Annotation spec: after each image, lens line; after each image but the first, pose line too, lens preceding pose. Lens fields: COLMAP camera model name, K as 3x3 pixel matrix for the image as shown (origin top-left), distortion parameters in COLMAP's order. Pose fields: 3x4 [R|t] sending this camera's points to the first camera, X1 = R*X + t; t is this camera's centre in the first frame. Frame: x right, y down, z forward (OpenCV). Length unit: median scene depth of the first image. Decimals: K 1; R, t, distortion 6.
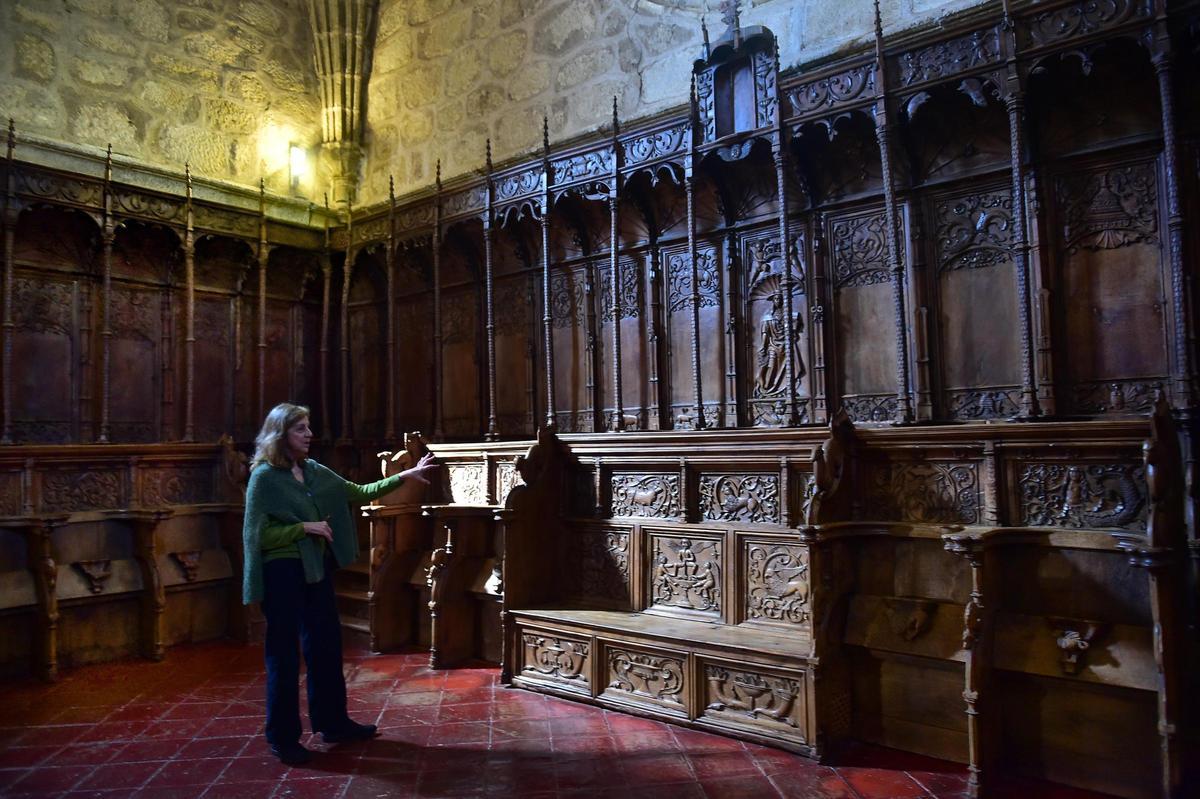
lens RADIAL K [[816.3, 0, 598.3], [0, 816.3, 393.8], [0, 0, 1]] dist [-0.004913, -0.010374]
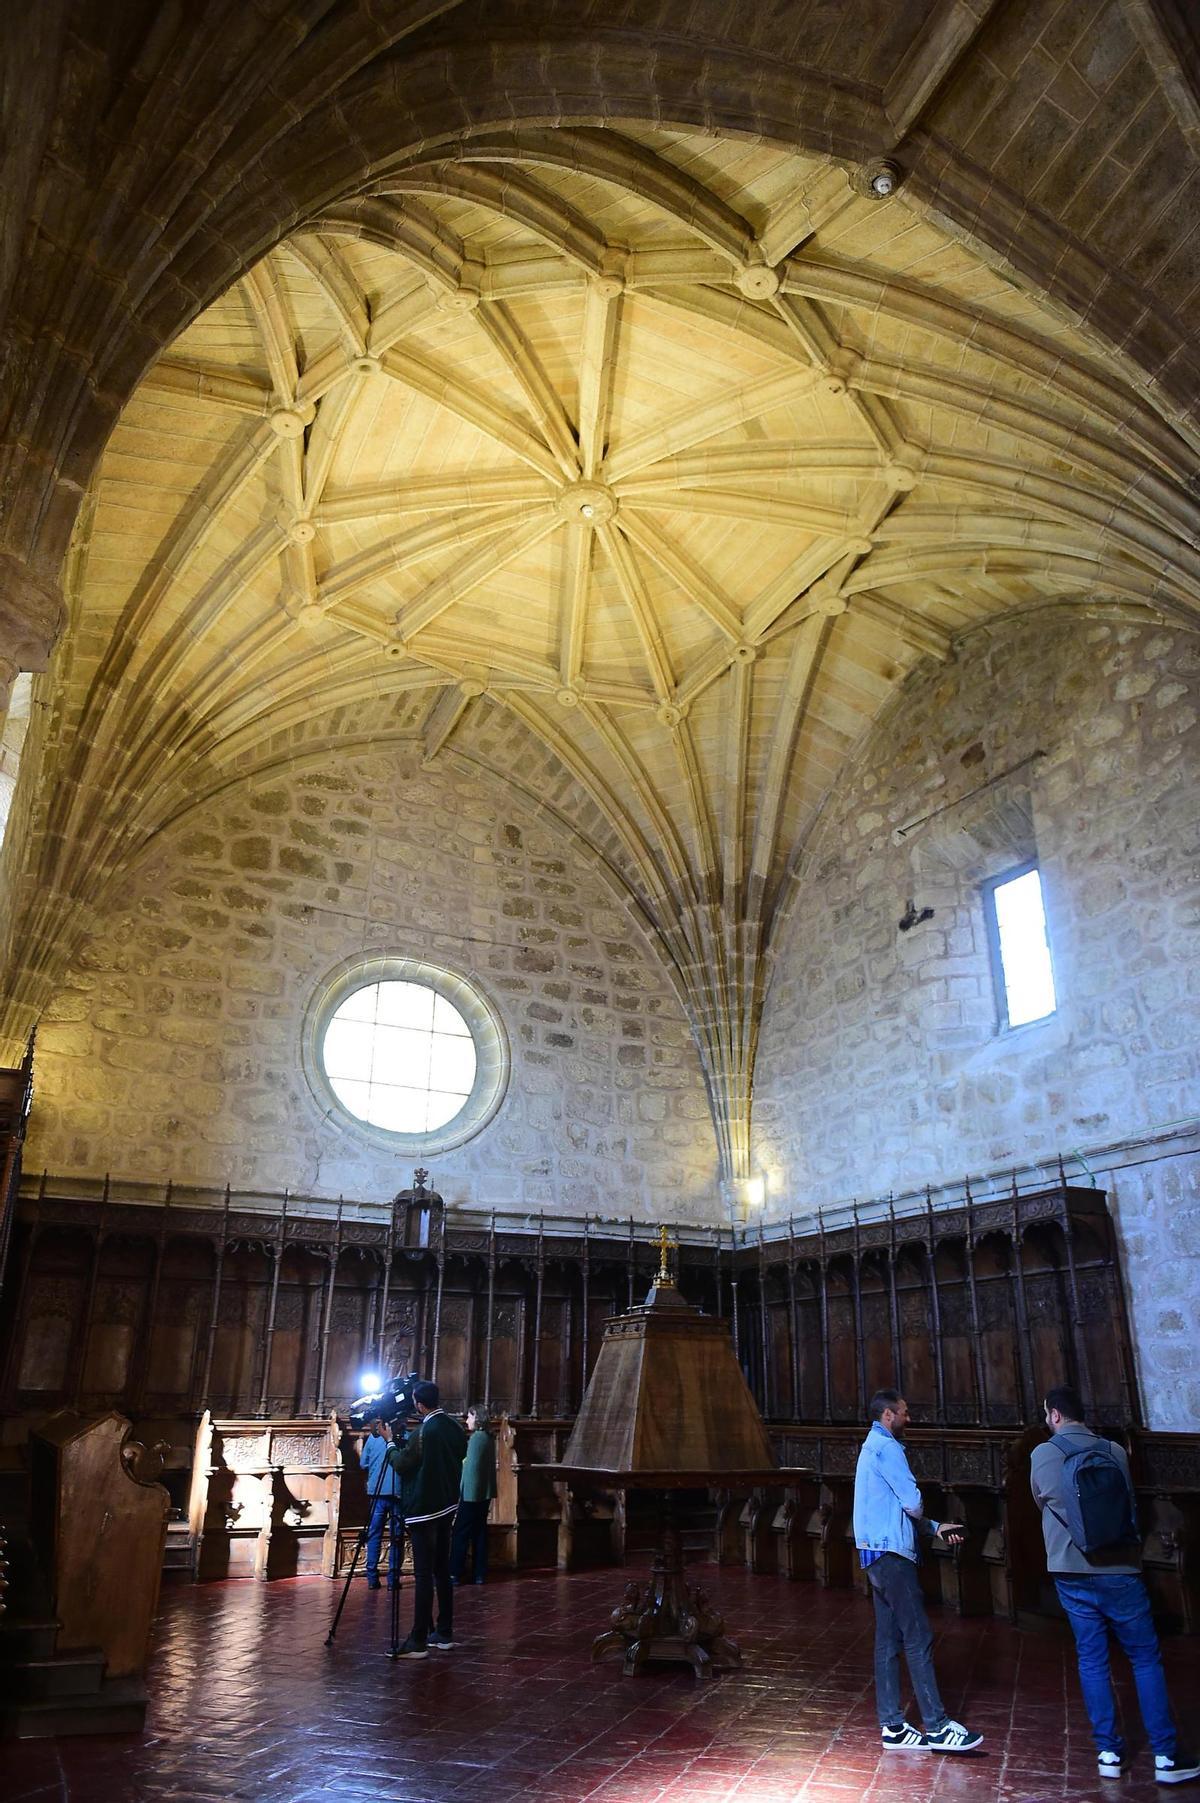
lens RADIAL K [[1226.5, 0, 593.7], [0, 1226.5, 907.4], [0, 0, 1]] dist [-0.004913, -0.010374]
pose [[0.421960, 0.369154, 0.828055, -1.869343], [-0.075375, 0.924471, -0.373728, -0.013734], [-0.903476, 0.095284, 0.417915, -0.504416]]
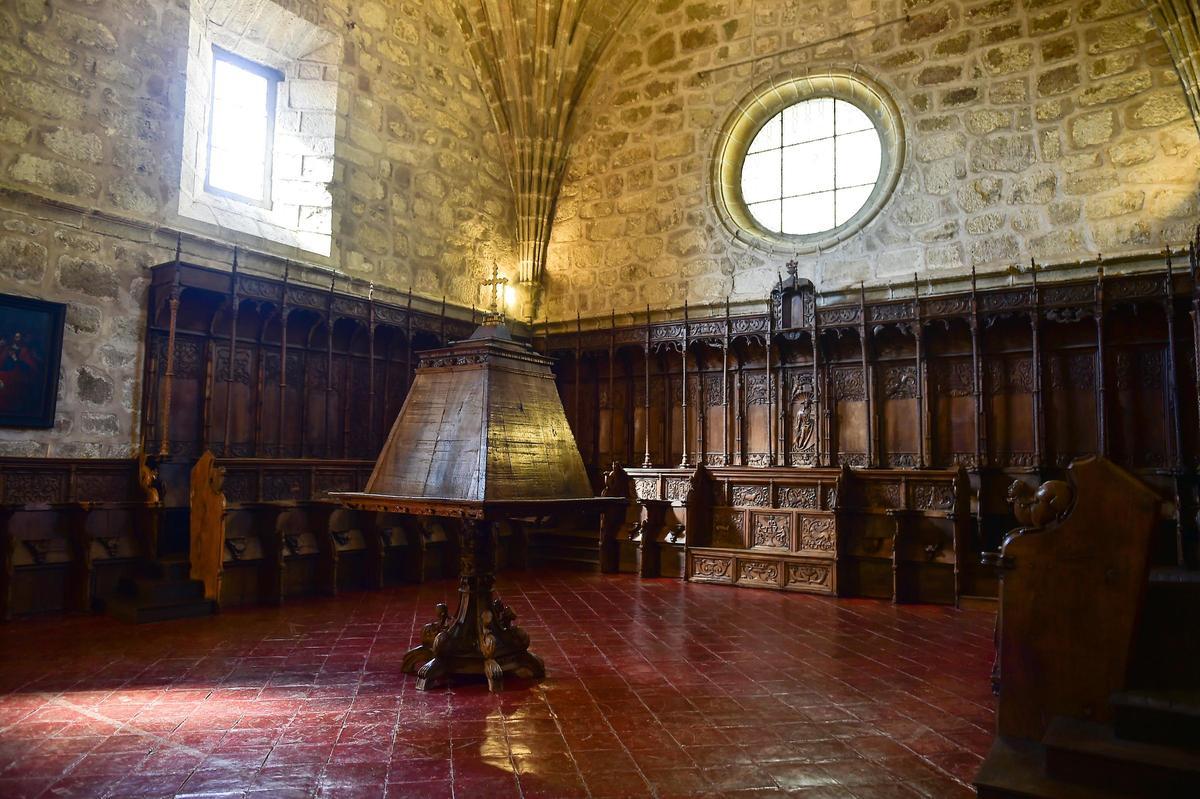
lens RADIAL K [[816.3, 0, 596.6], [0, 816.3, 391.3], [0, 0, 1]] dist [-0.004913, -0.010374]
pose [[0.995602, 0.046129, 0.081536, -0.414517], [-0.043258, 0.998392, -0.036625, -0.043897], [-0.083094, 0.032937, 0.995997, -0.874099]]
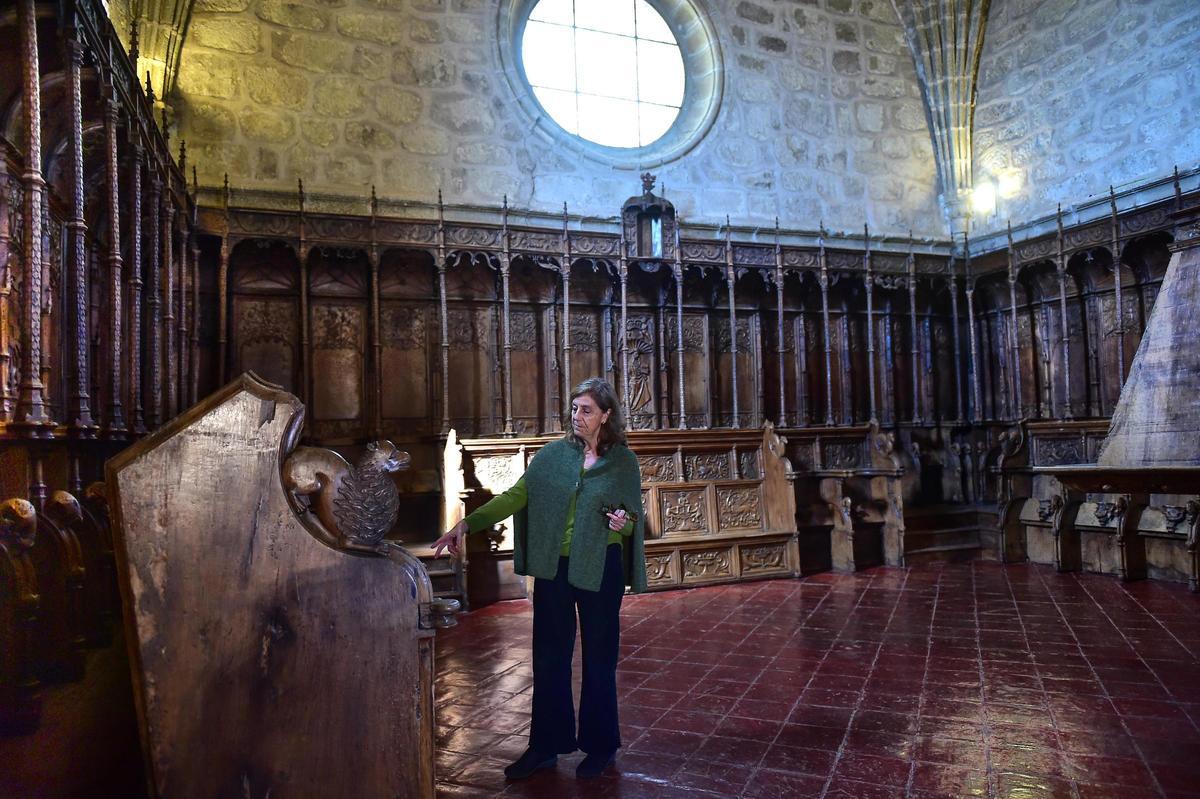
lens RADIAL K [[816.3, 0, 595.8], [0, 816.3, 397.6], [0, 0, 1]] dist [-0.004913, -0.010374]
pose [[0.502863, 0.057855, 0.862428, -1.097901], [-0.033505, 0.998312, -0.047435, 0.047480], [-0.863716, -0.005043, 0.503953, 0.200896]]
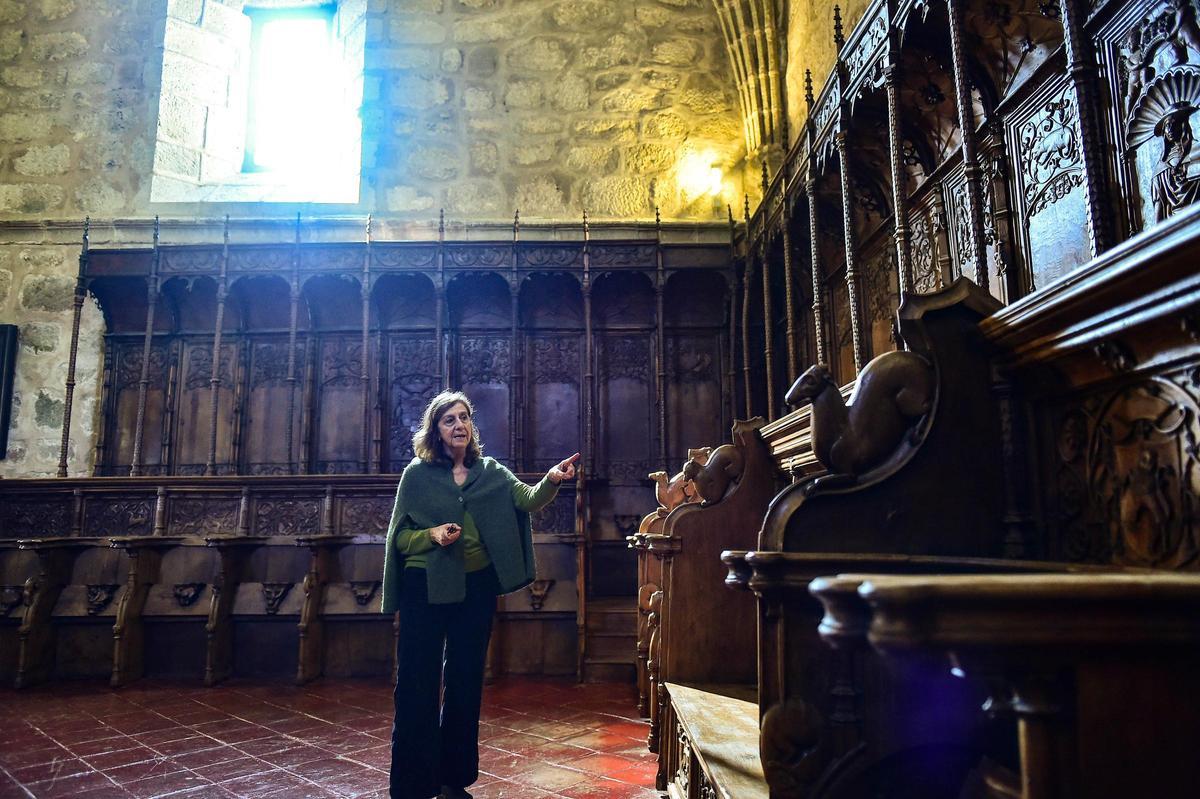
lens RADIAL K [[816.3, 0, 591.3], [0, 816.3, 393.8], [0, 0, 1]] dist [-0.004913, -0.010374]
pose [[0.641393, -0.105269, -0.759956, 0.304700], [0.039805, 0.993774, -0.104063, 0.069339], [0.766179, 0.036495, 0.641590, 0.376633]]
